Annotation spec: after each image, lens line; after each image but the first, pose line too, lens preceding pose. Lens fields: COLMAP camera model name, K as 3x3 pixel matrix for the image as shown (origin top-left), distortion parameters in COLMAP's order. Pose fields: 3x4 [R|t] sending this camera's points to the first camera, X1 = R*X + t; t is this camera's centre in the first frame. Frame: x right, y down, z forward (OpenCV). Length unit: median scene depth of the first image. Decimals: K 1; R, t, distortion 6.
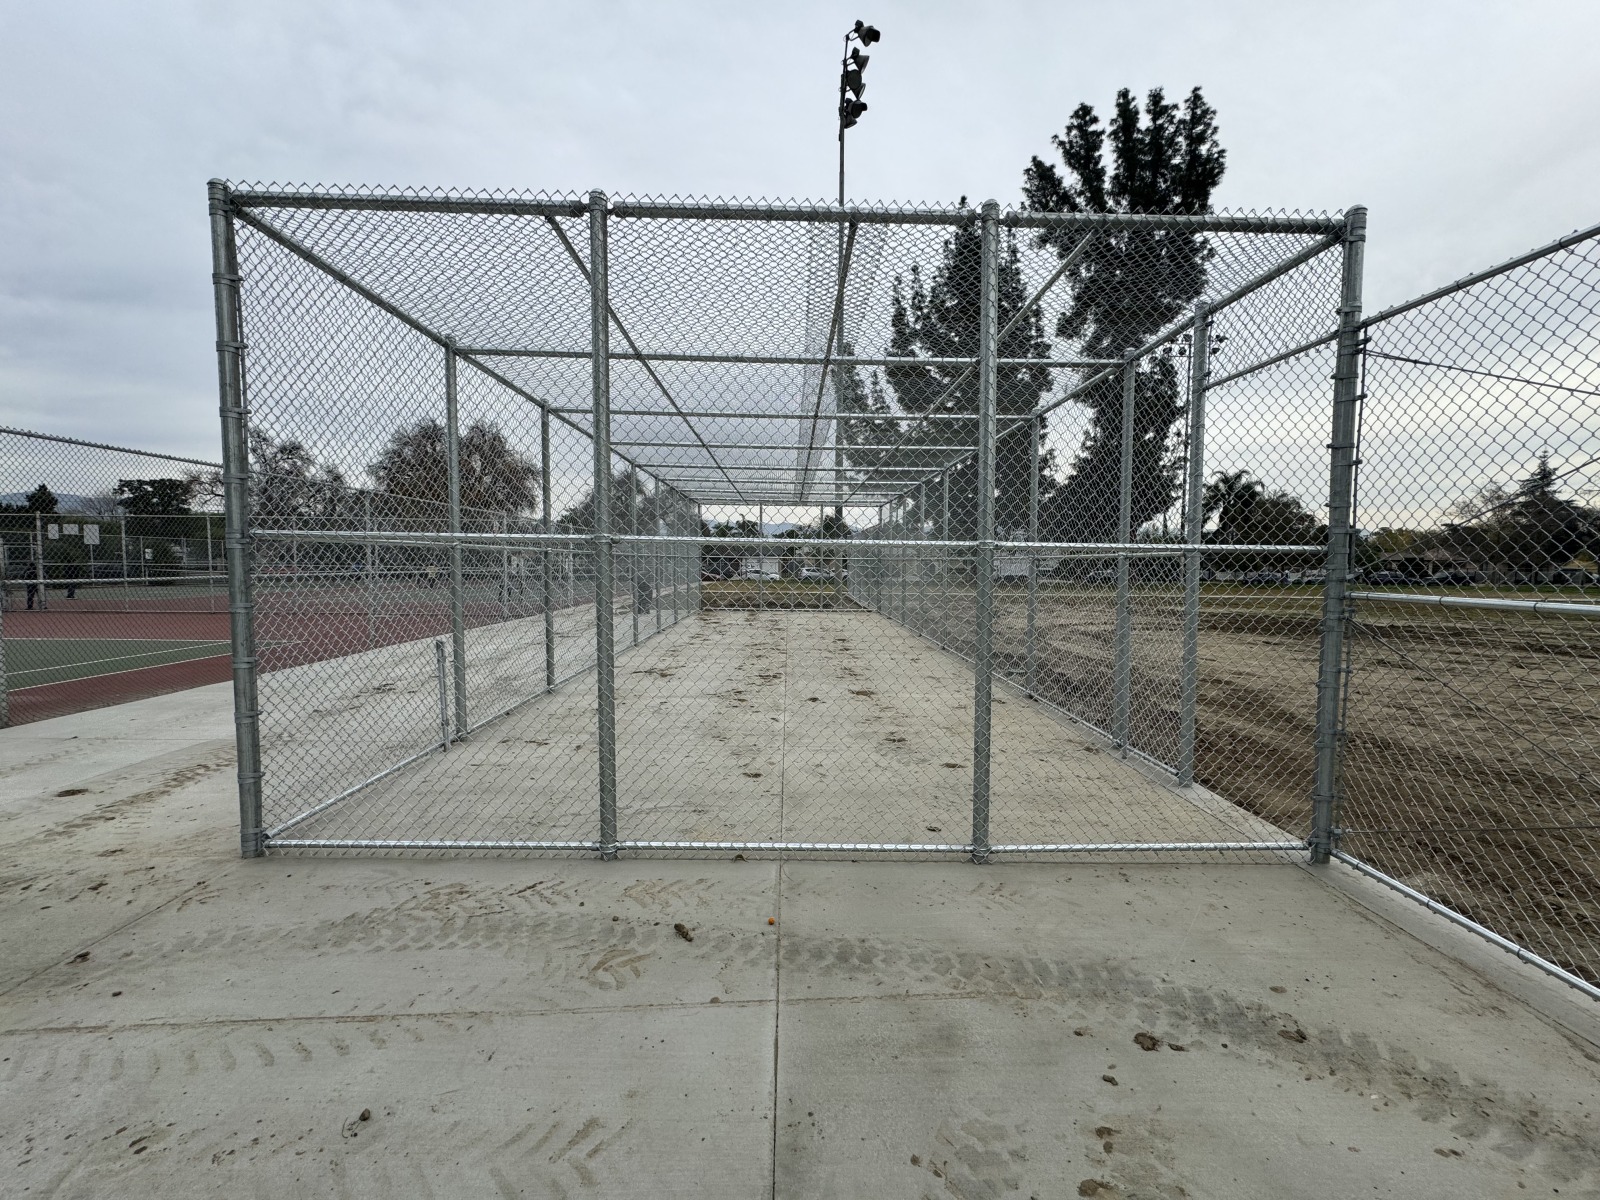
lens RADIAL K [[639.0, 0, 800.0], [0, 639.0, 600.0], [0, 0, 1]] dist [-0.002027, 0.000440]
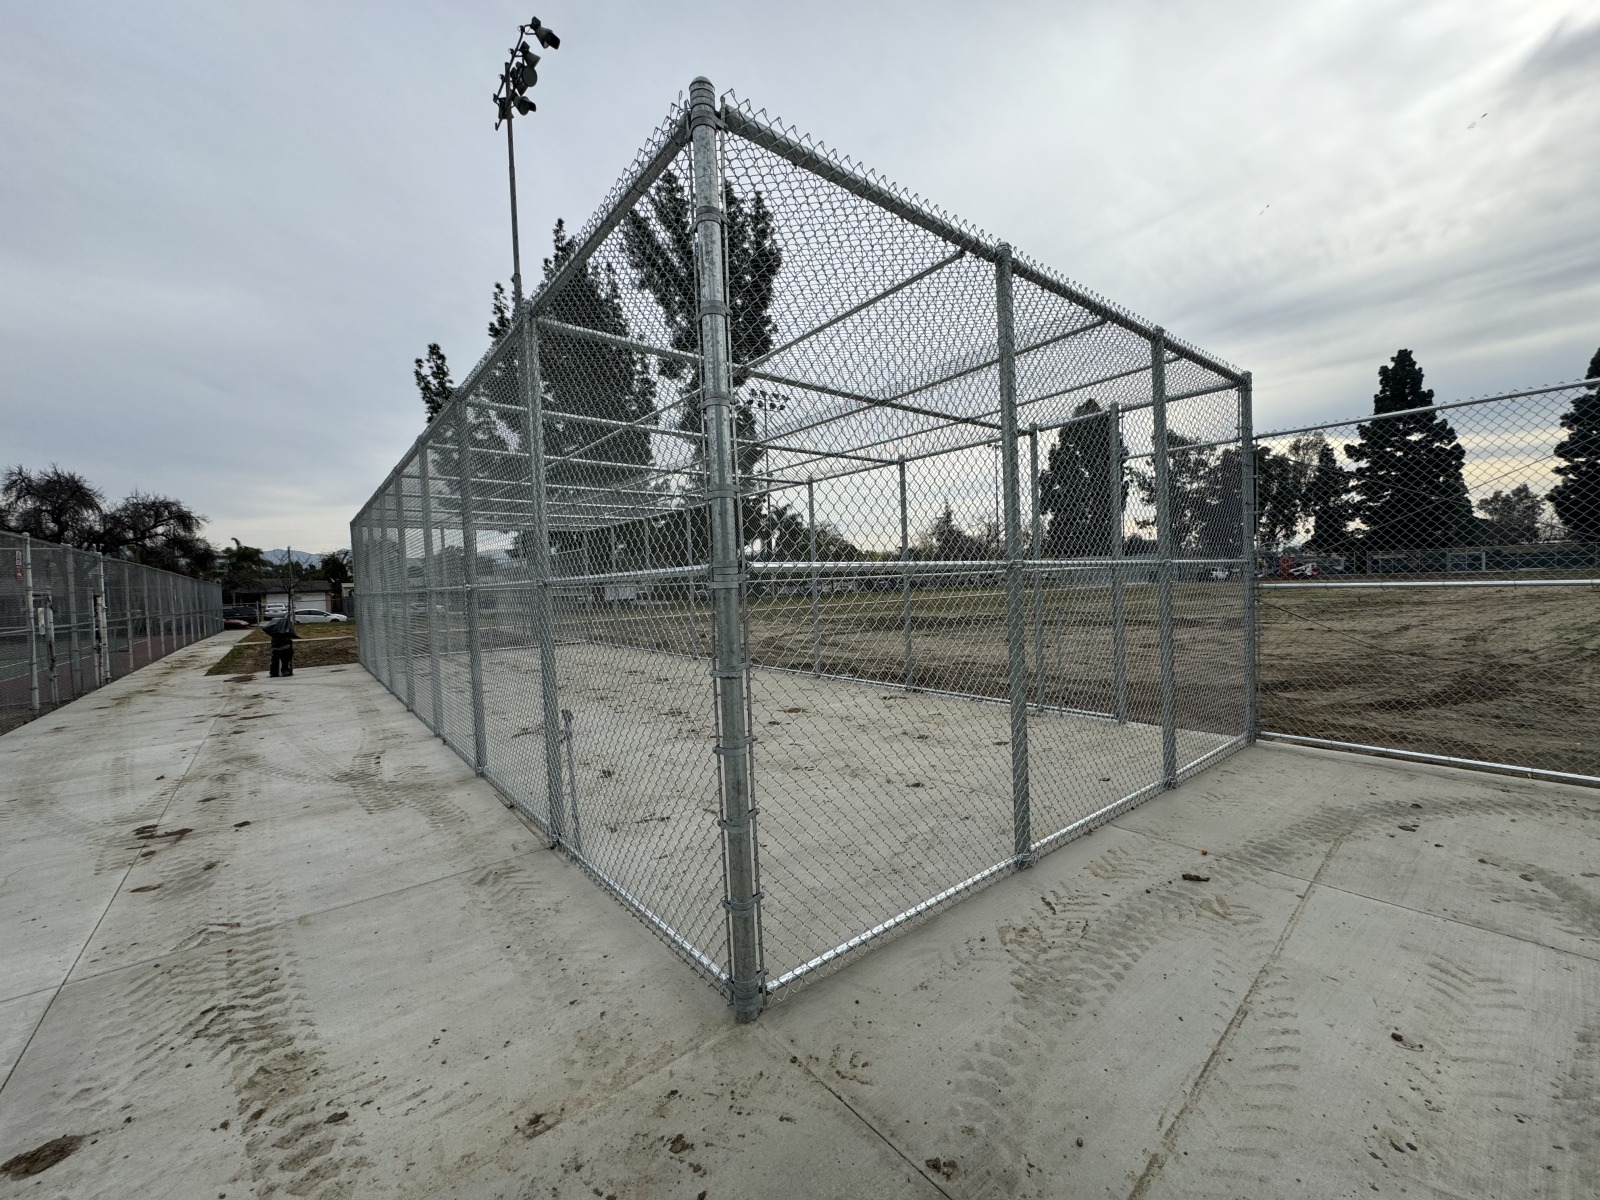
lens RADIAL K [[639.0, 0, 800.0], [0, 639.0, 600.0], [0, 0, 1]] dist [-0.002027, 0.000440]
pose [[0.787383, -0.056454, 0.613874, -0.108960], [0.080454, 0.996692, -0.011536, -0.004567], [-0.611192, 0.058472, 0.789320, 0.033124]]
